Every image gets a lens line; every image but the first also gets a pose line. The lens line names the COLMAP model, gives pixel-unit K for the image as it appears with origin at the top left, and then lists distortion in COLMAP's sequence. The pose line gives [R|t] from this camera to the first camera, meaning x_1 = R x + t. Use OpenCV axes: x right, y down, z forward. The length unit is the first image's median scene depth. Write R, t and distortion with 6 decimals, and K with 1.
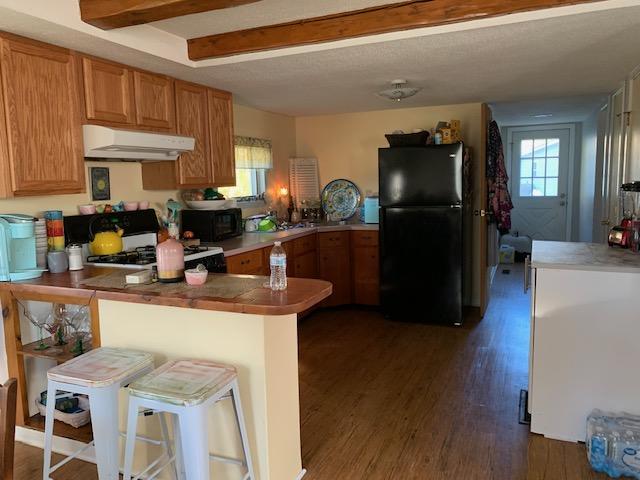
lens RADIAL K [[476.5, 0, 320.0], [0, 476.5, 240.0], [0, 0, 1]] dist [0.002953, 0.003387]
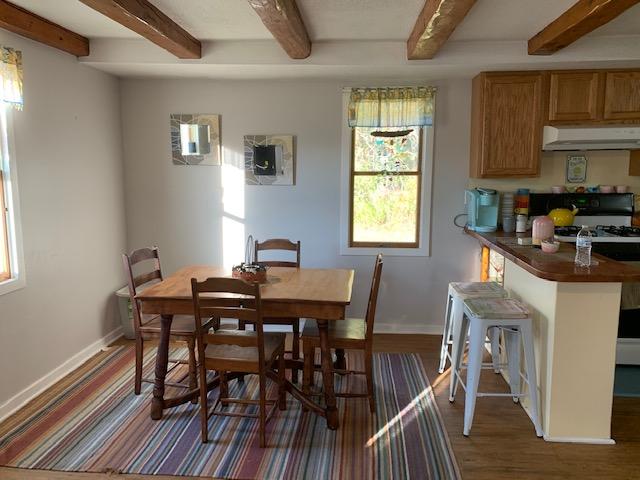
lens RADIAL K [[494.7, 0, 319.4], [0, 494.7, 237.6], [0, 0, 1]] dist [-0.004787, -0.003749]
pose [[0.313410, 0.156306, -0.936666, 0.647604], [-0.116920, 0.985207, 0.125285, -0.033425], [0.942393, 0.070249, 0.327049, -0.018970]]
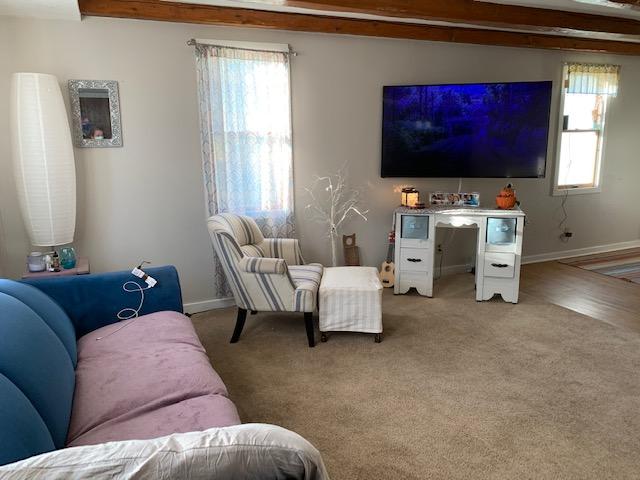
lens RADIAL K [[490.6, 0, 319.1], [0, 490.6, 242.7], [0, 0, 1]] dist [-0.001992, 0.001193]
pose [[-0.677521, 0.183532, -0.712237, 1.756584], [-0.051592, 0.954122, 0.294940, -0.058623], [0.733692, 0.236574, -0.636968, 0.230732]]
